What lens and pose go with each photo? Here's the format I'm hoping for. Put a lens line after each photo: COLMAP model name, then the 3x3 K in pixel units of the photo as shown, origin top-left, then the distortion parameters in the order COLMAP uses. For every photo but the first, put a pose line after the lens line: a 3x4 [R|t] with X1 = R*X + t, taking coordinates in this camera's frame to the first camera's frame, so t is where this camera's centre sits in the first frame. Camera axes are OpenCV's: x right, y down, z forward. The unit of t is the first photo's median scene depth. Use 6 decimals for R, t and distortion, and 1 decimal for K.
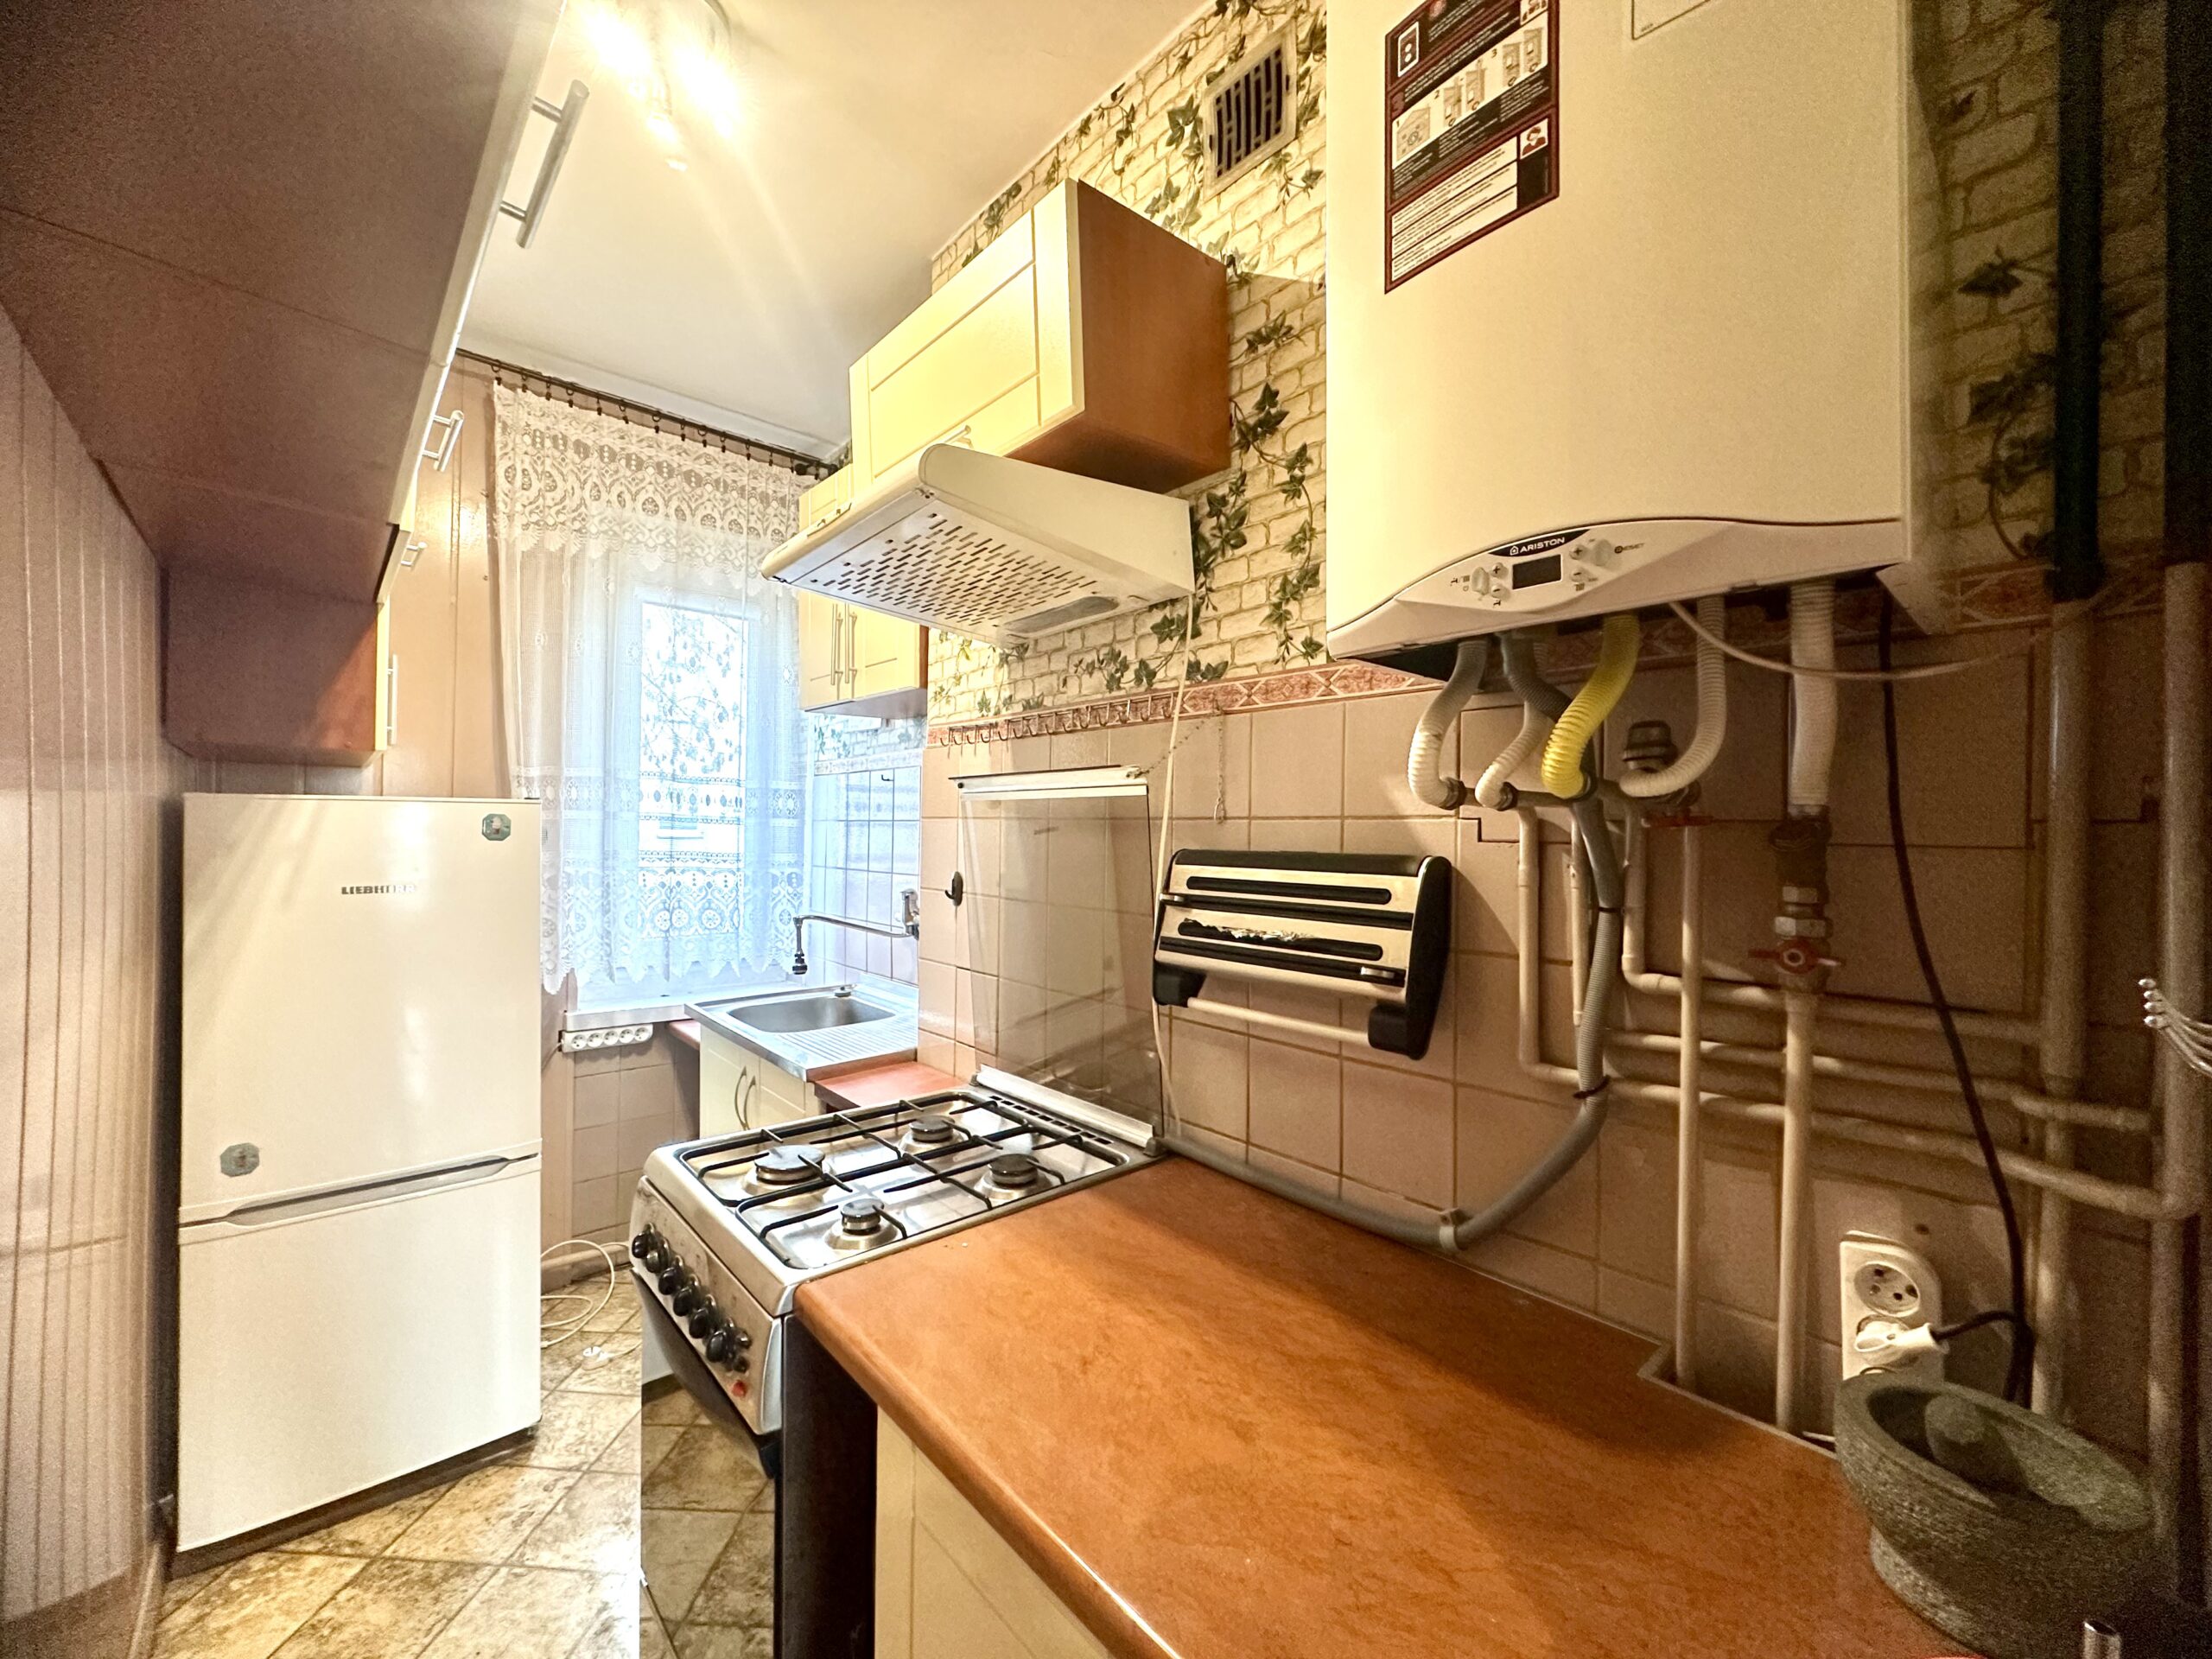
lens RADIAL K [[880.9, 0, 1106.0], [0, 880.9, 829.5], [0, 0, 1]] dist [0.000328, -0.000157]
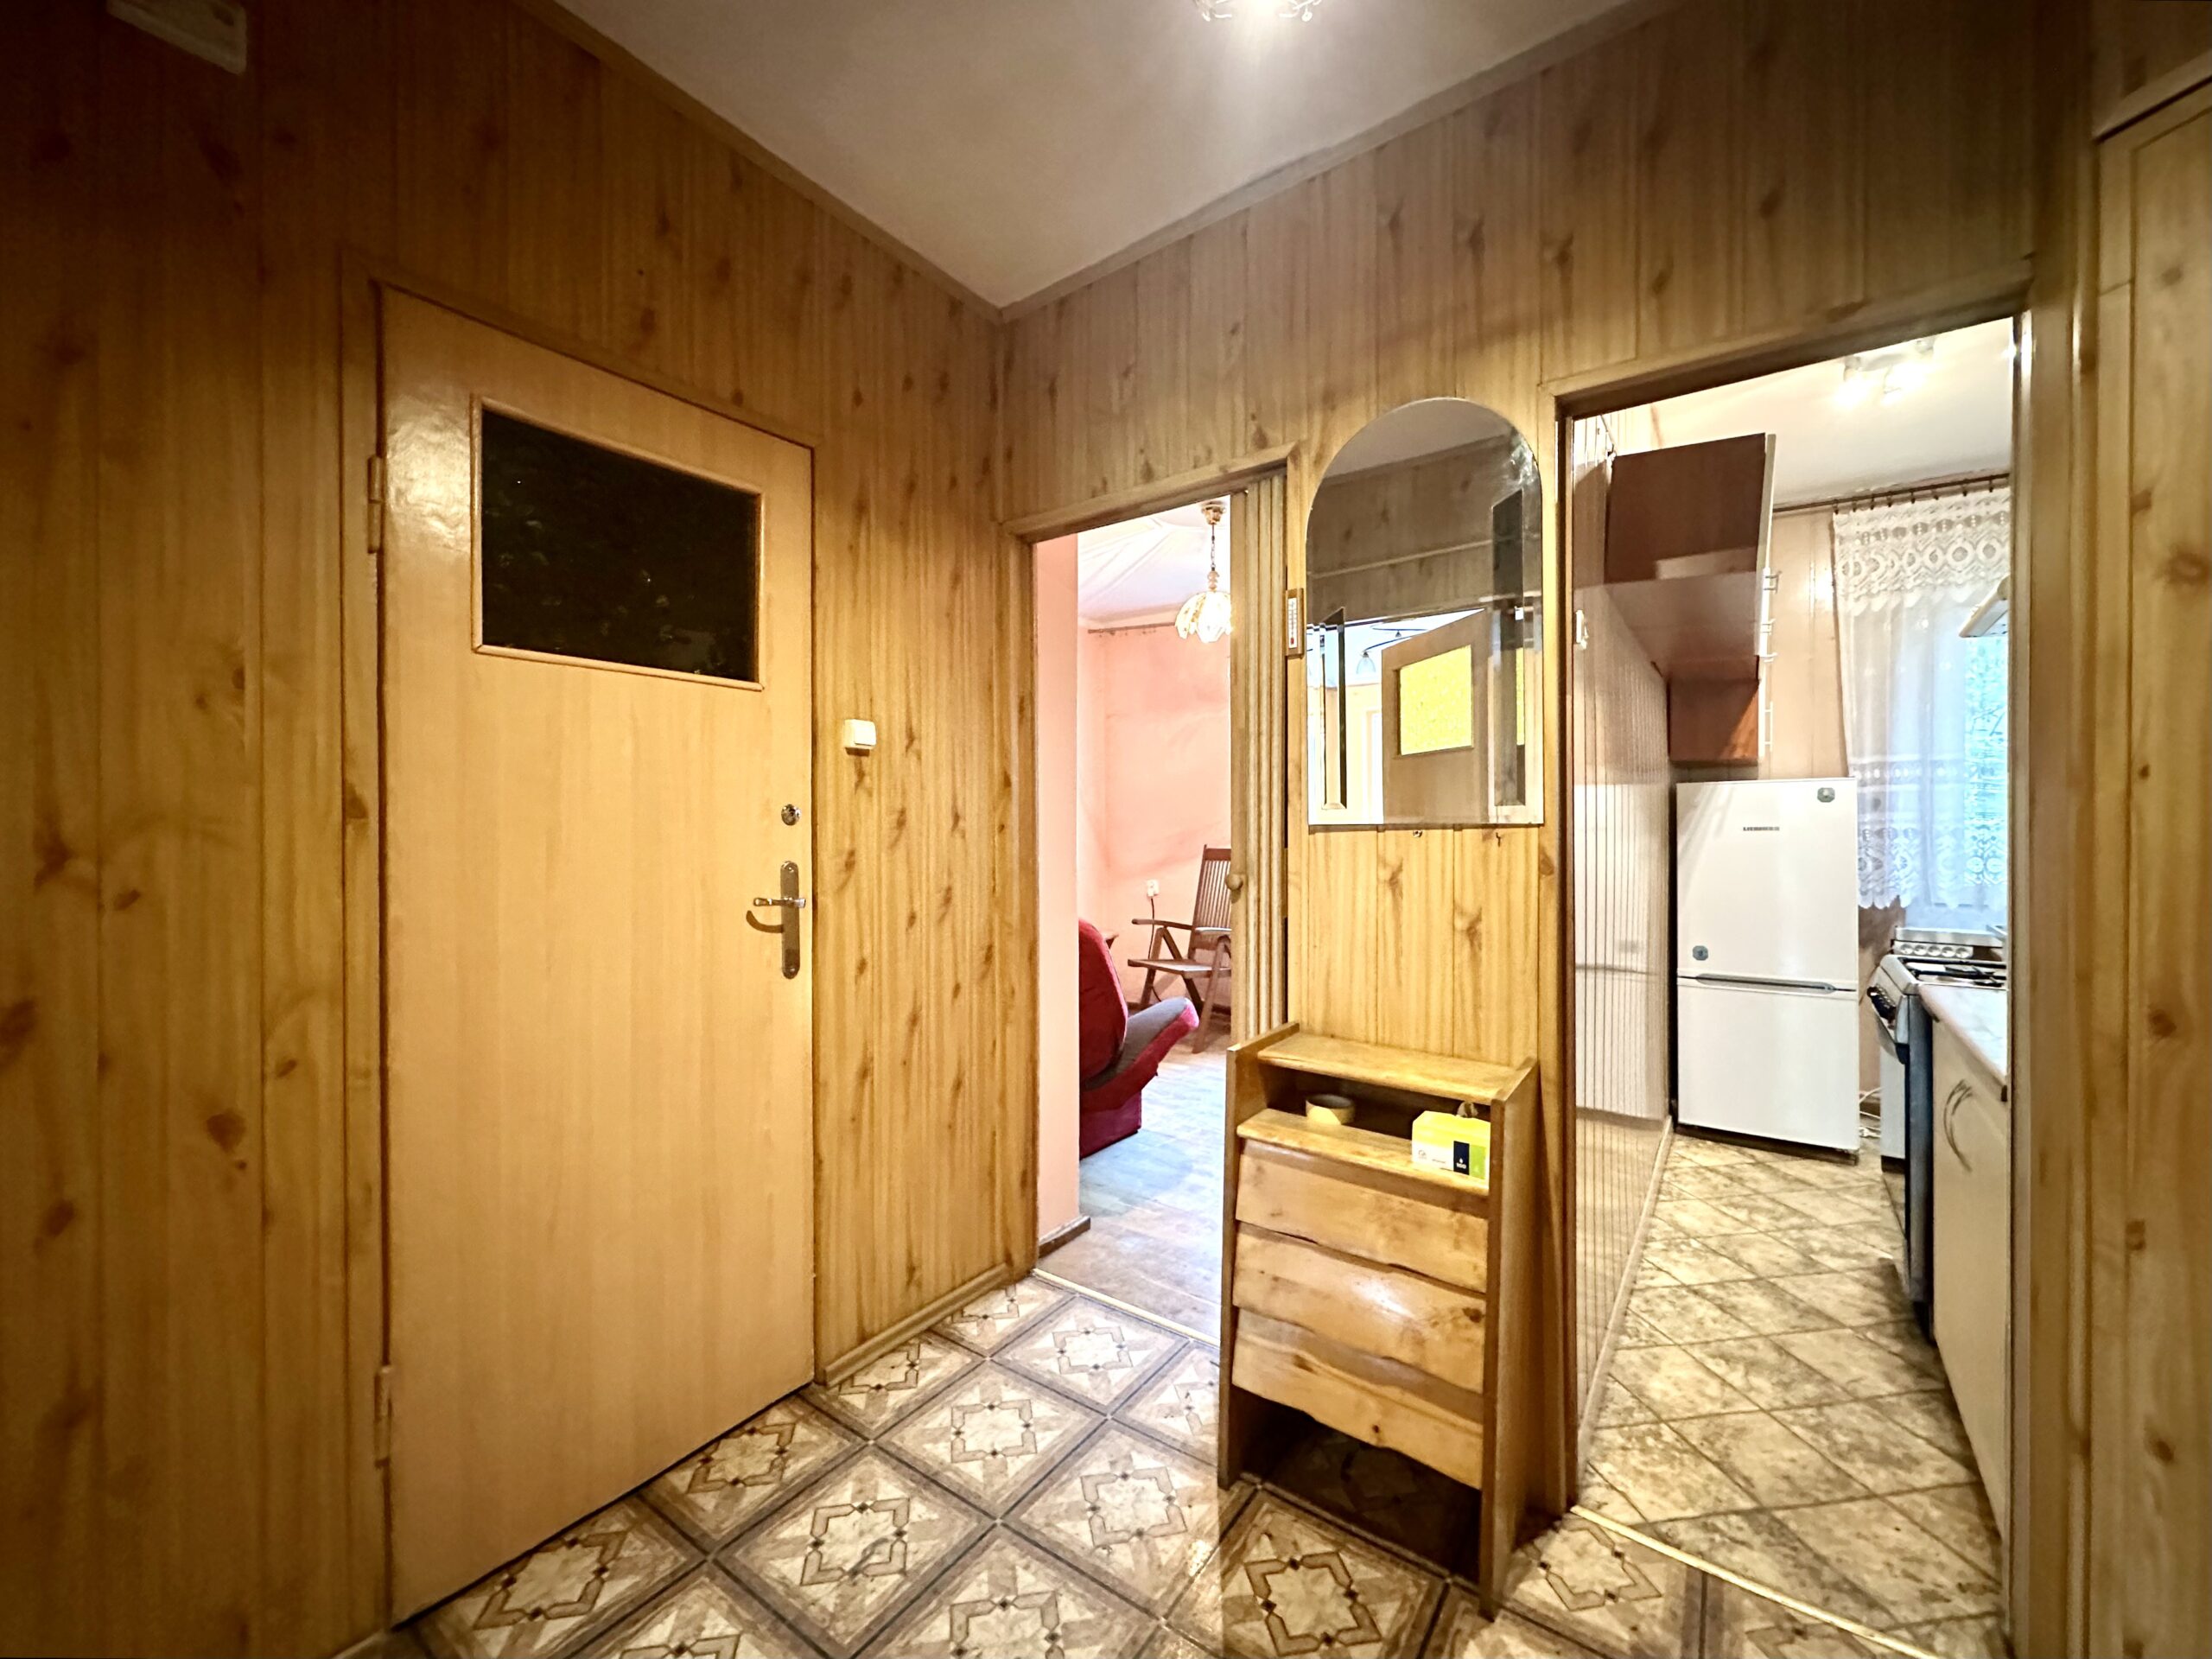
lens RADIAL K [[880.9, 0, 1106.0], [0, 880.9, 829.5], [0, 0, 1]] dist [0.000328, -0.000157]
pose [[0.201166, -0.007764, -0.979526, 0.567827], [0.009901, 0.999934, -0.005893, 0.048997], [0.979507, -0.008513, 0.201230, -0.579323]]
